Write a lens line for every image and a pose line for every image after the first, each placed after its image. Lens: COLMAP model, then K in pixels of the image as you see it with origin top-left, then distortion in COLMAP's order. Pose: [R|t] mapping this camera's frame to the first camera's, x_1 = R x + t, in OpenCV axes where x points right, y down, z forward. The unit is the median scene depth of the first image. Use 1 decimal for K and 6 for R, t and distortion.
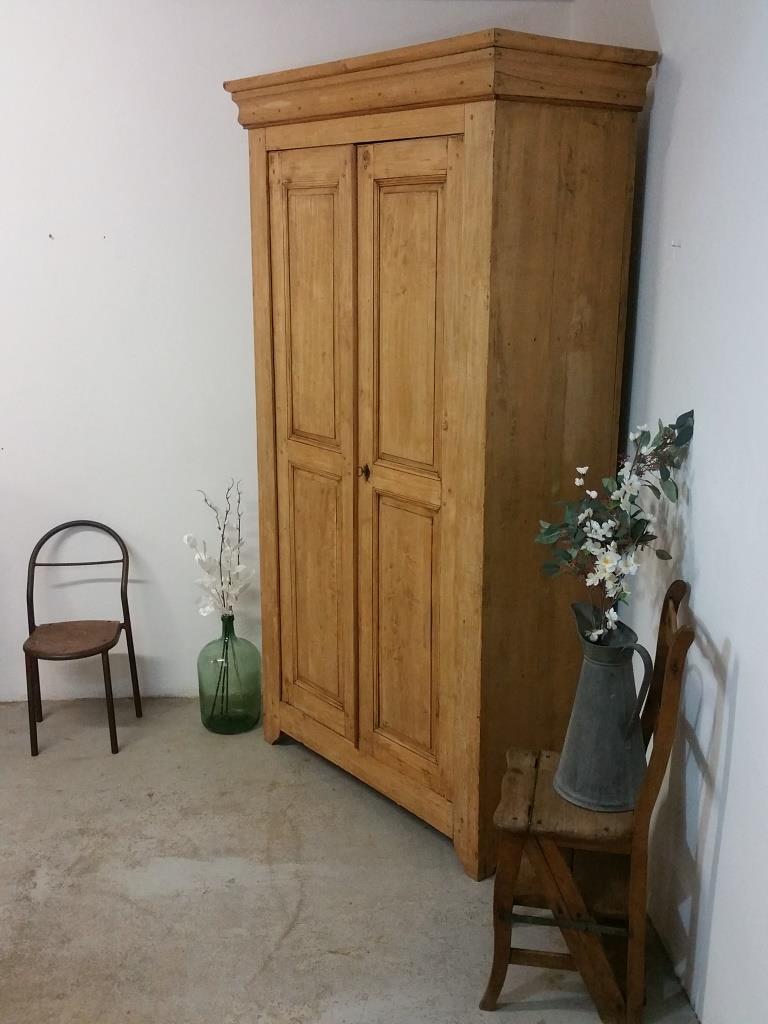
lens RADIAL K [[1092.3, 0, 397.1], [0, 1092.3, 519.8], [0, 0, 1]] dist [0.166105, -0.371892]
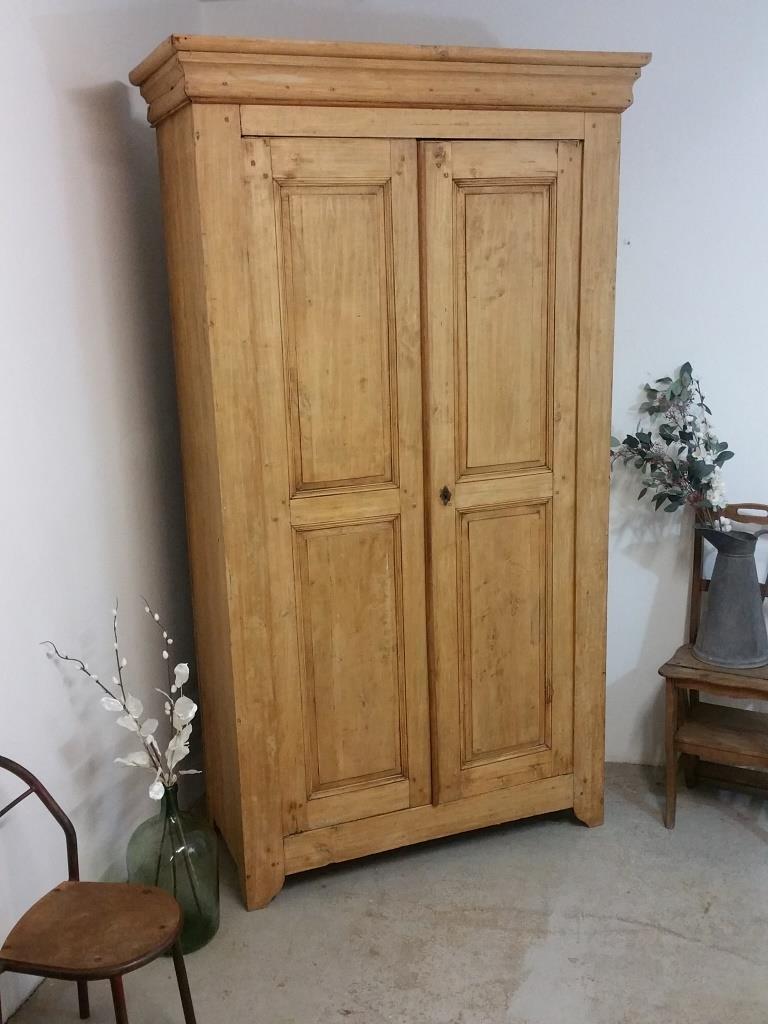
lens RADIAL K [[1092.3, 0, 397.1], [0, 1092.3, 519.8], [0, 0, 1]] dist [0.166105, -0.371892]
pose [[0.292043, -0.235269, 0.927017, -0.993281], [0.271416, 0.949810, 0.155548, -0.197167], [-0.917085, 0.206181, 0.341241, 0.802870]]
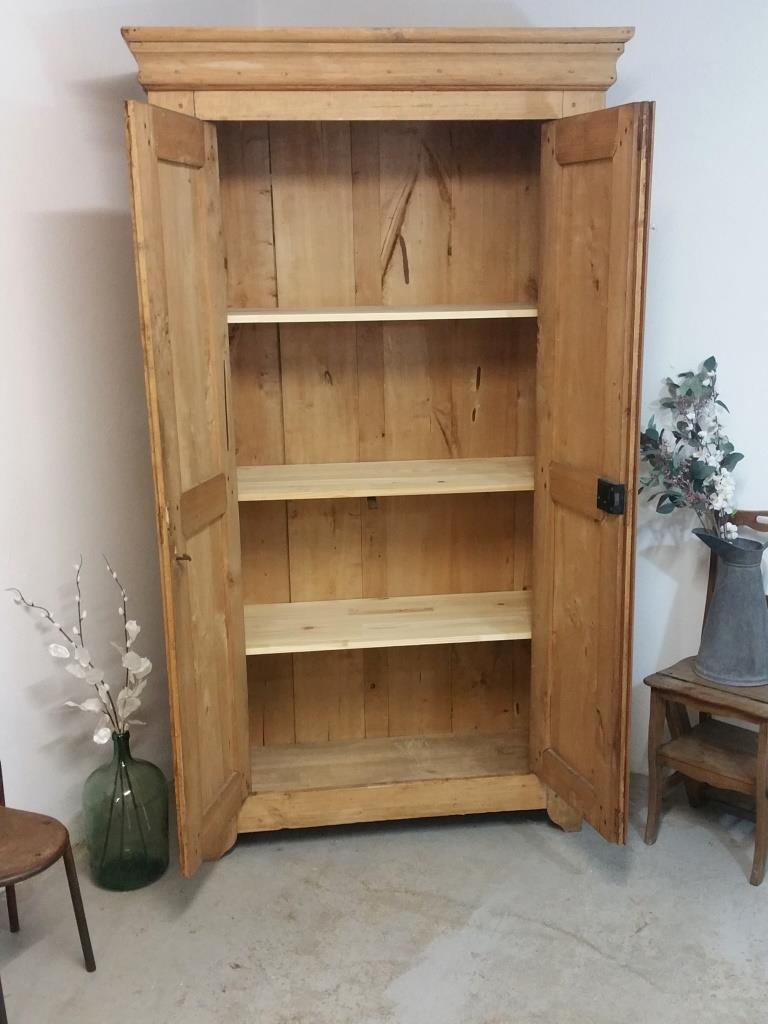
lens RADIAL K [[1091.2, 0, 386.3], [0, 1091.2, 529.8], [0, 0, 1]] dist [0.155846, -0.364663]
pose [[0.525617, -0.221545, 0.821368, -0.886973], [0.235946, 0.965582, 0.109455, -0.119108], [-0.817347, 0.136268, 0.559799, 0.555551]]
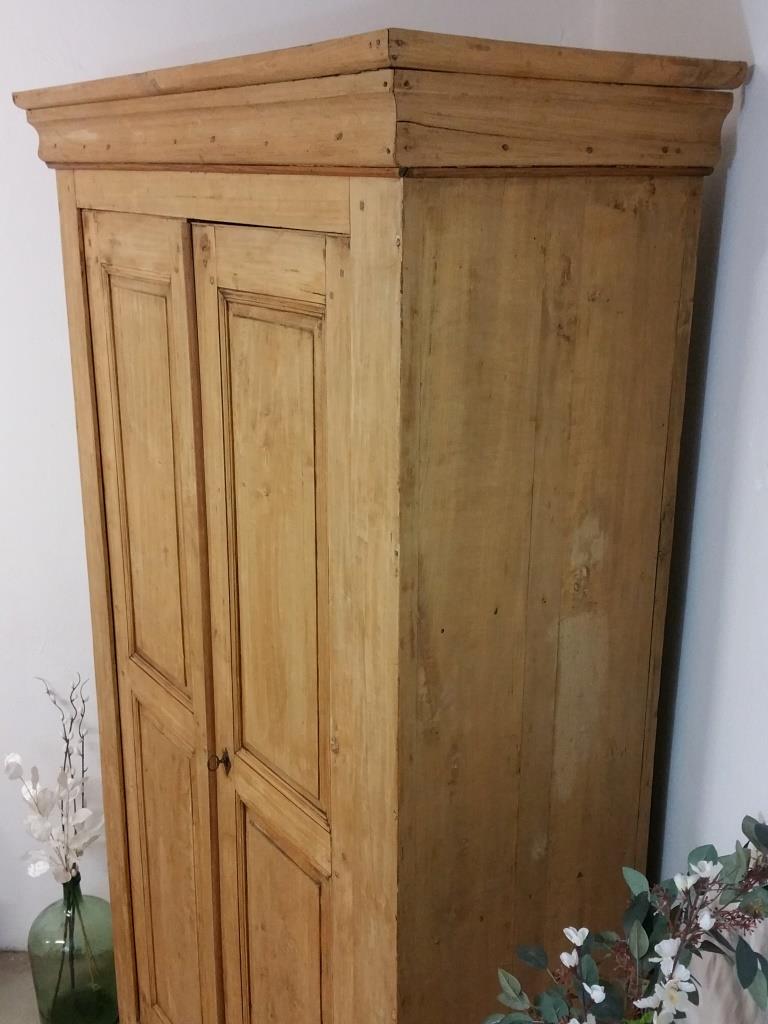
lens RADIAL K [[1092.3, 0, 397.1], [0, 1092.3, 519.8], [0, 0, 1]] dist [0.166105, -0.371892]
pose [[0.999024, 0.016401, -0.041005, 0.095480], [-0.014540, 0.998868, 0.045287, -0.223400], [0.041701, -0.044646, 0.998132, 0.458912]]
